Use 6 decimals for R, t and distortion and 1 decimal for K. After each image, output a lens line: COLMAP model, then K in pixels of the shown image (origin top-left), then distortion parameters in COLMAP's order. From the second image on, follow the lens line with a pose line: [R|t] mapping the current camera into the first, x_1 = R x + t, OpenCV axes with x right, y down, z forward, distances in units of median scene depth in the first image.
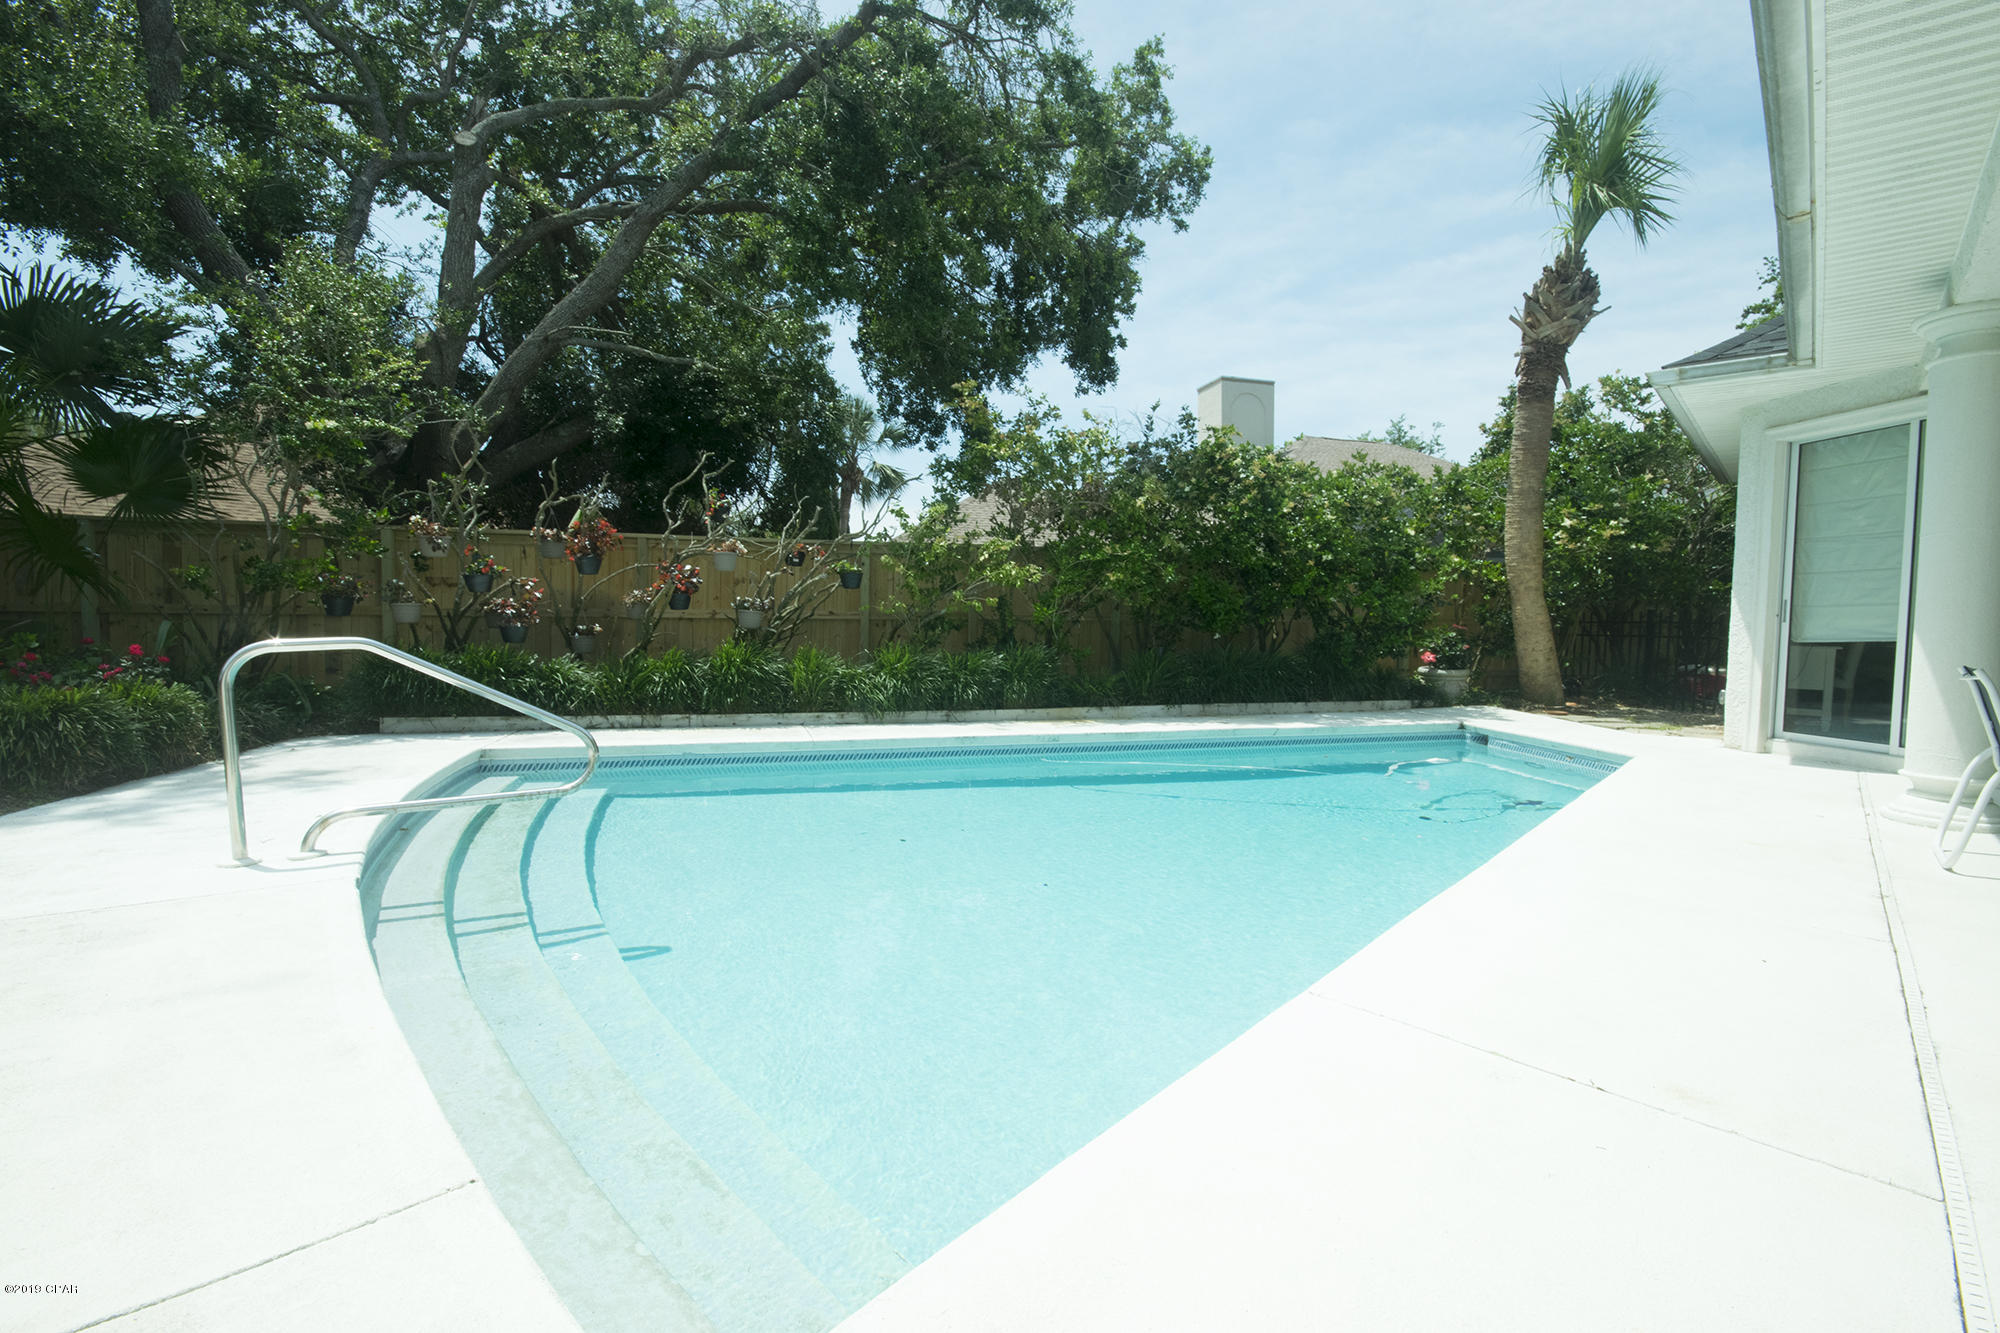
lens RADIAL K [[887.3, 0, 996.3], [0, 887.3, 671.1], [0, 0, 1]] dist [-0.000570, -0.000377]
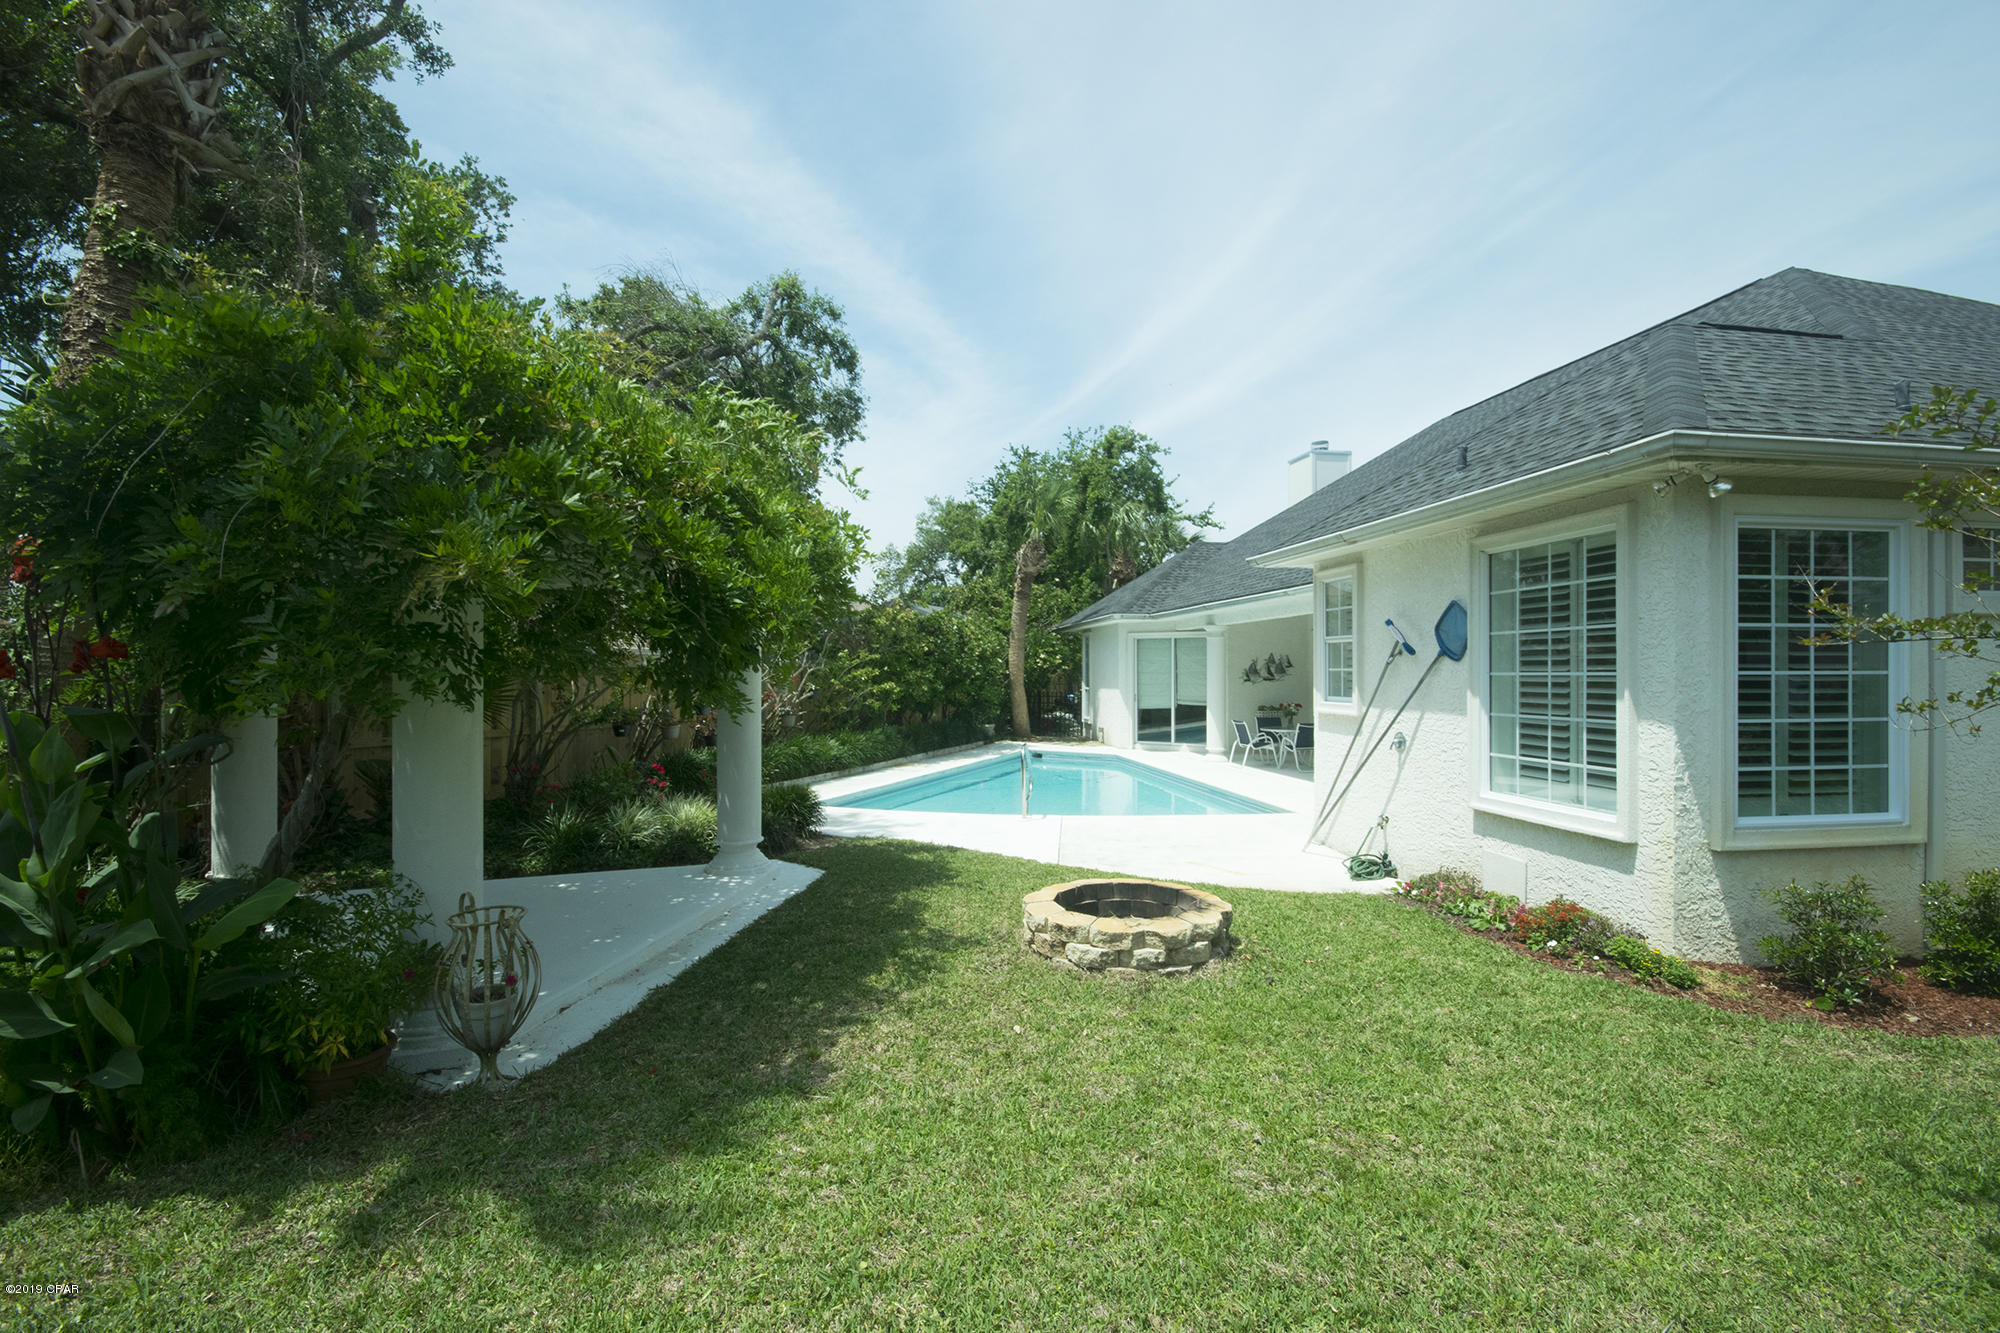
lens RADIAL K [[913.8, 0, 1000.0], [0, 913.8, 666.5], [0, 0, 1]] dist [0.000399, -0.000107]
pose [[0.619581, -0.010925, 0.784857, -1.210328], [0.056098, 0.997963, -0.030393, -0.076022], [-0.782926, 0.062860, 0.618931, -0.332991]]
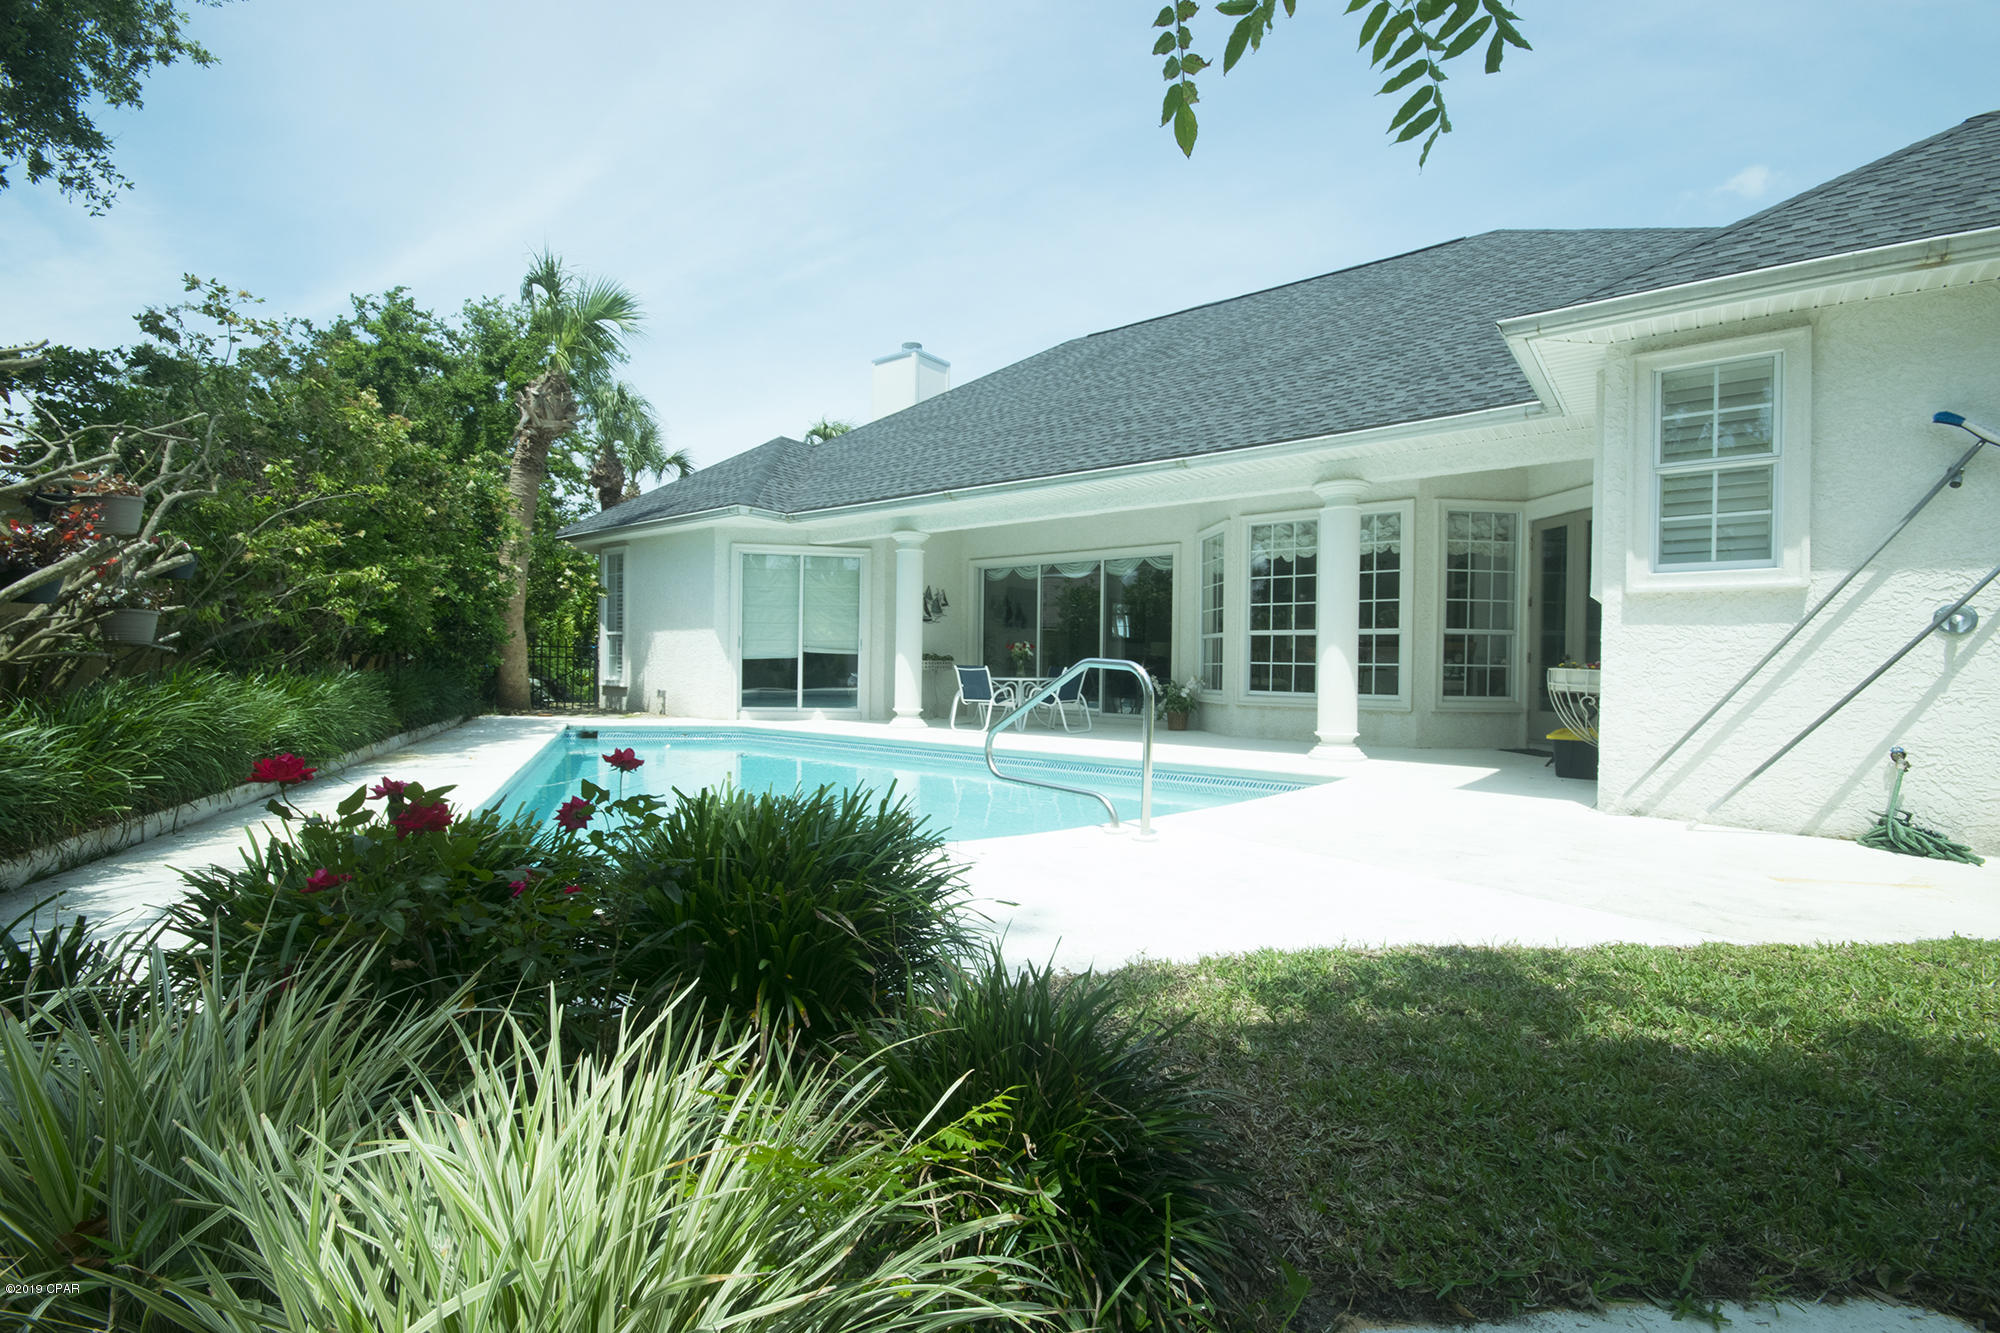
lens RADIAL K [[887.3, 0, 996.3], [0, 887.3, 671.1], [0, 0, 1]] dist [-0.000570, -0.000377]
pose [[-0.088543, -0.018354, 0.995903, -0.748328], [0.045155, 0.998728, 0.022421, -0.018290], [-0.995048, 0.046955, -0.087602, 0.472836]]
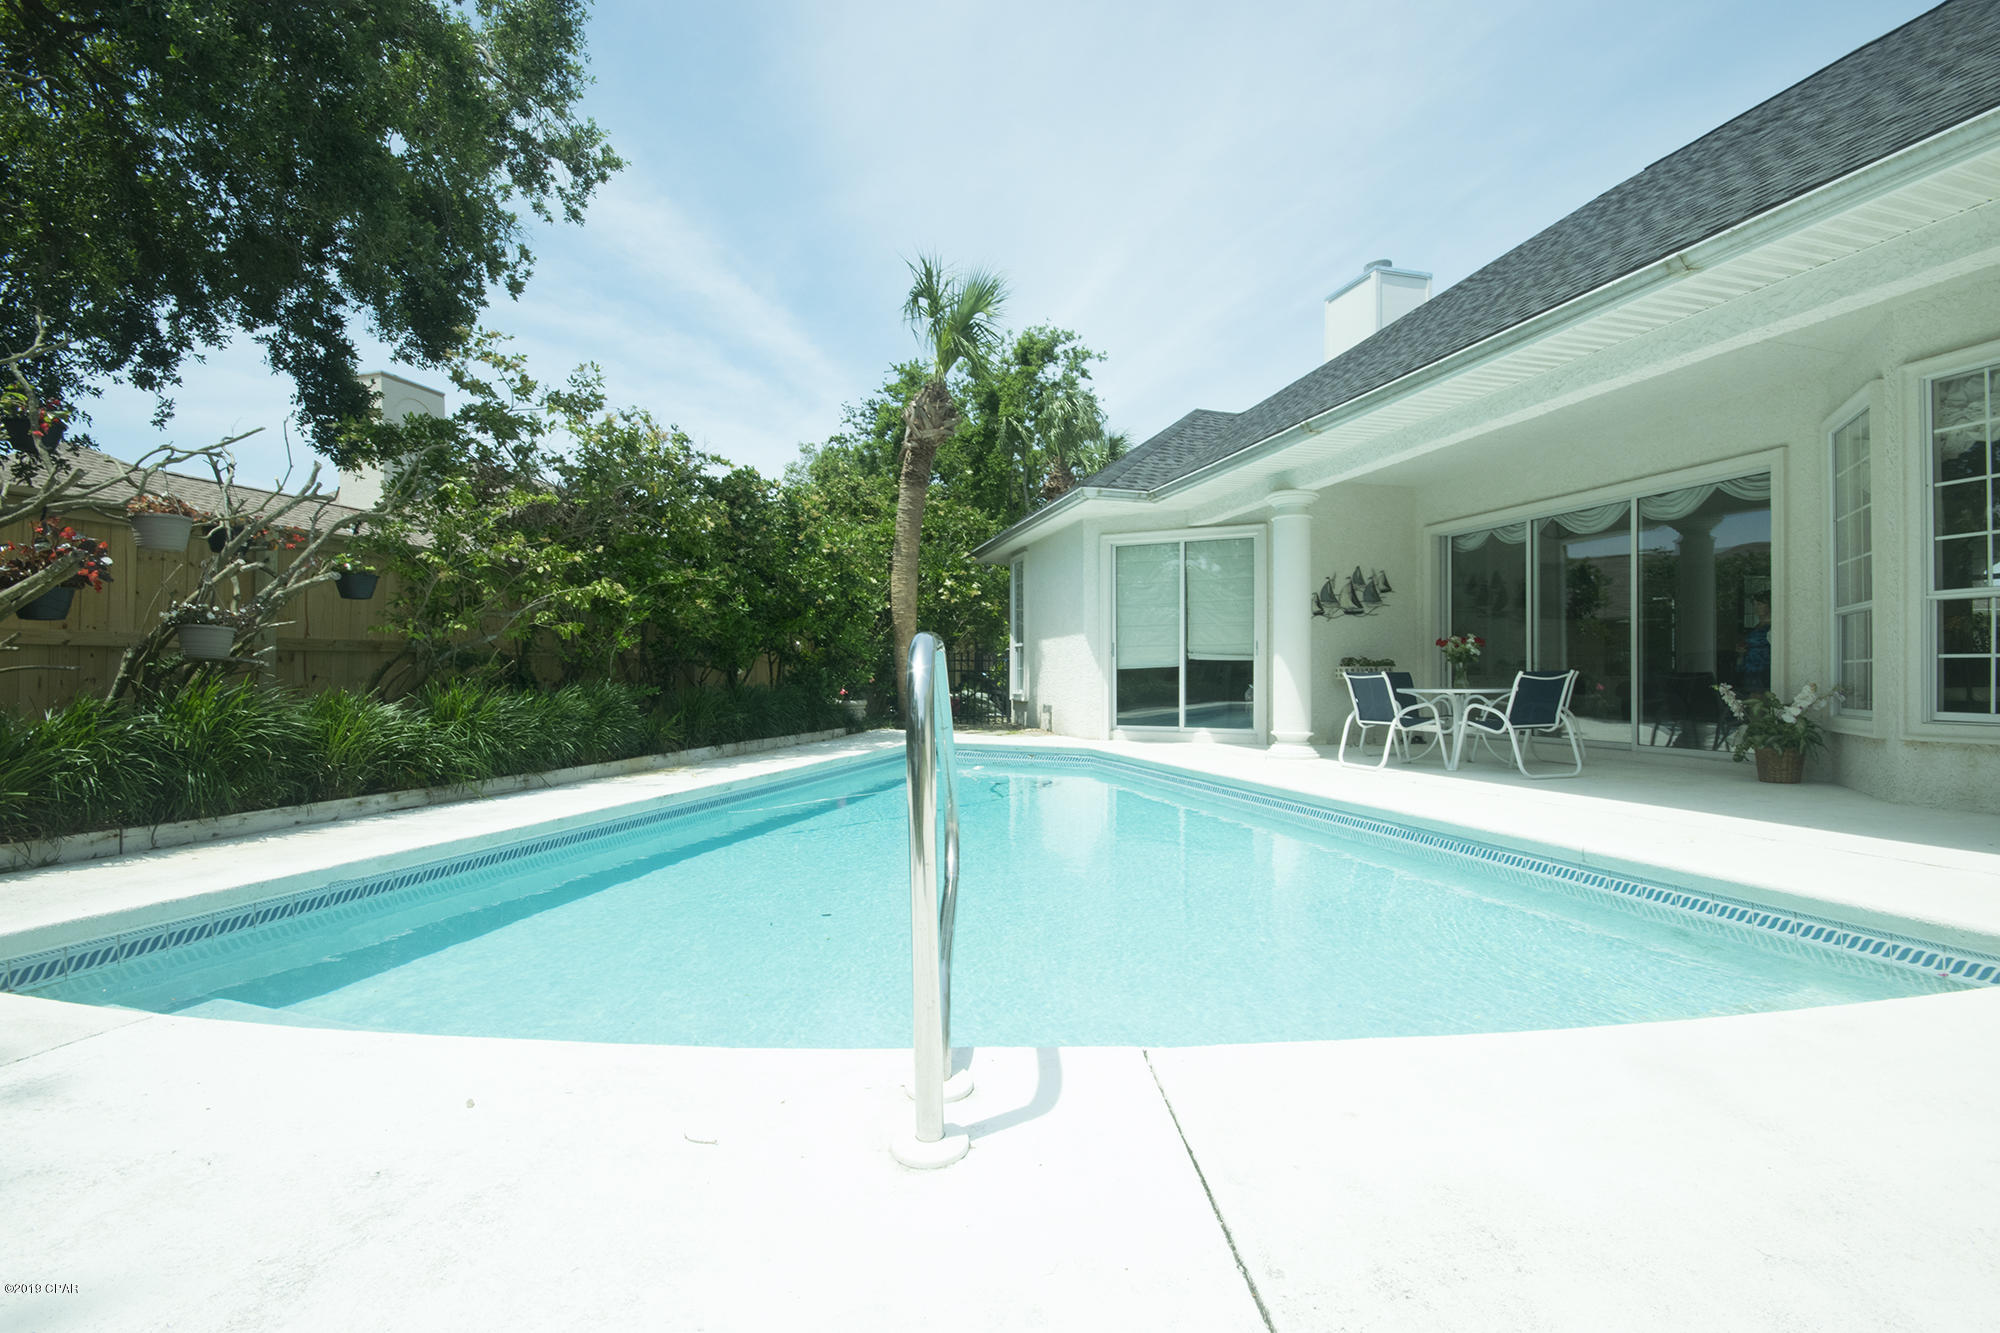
lens RADIAL K [[887.3, 0, 996.3], [0, 887.3, 671.1], [0, 0, 1]] dist [-0.000570, -0.000377]
pose [[0.521353, -0.007321, 0.853310, -0.430655], [0.057257, 0.998010, -0.026420, 0.001410], [-0.851418, 0.062632, 0.520735, 0.264174]]
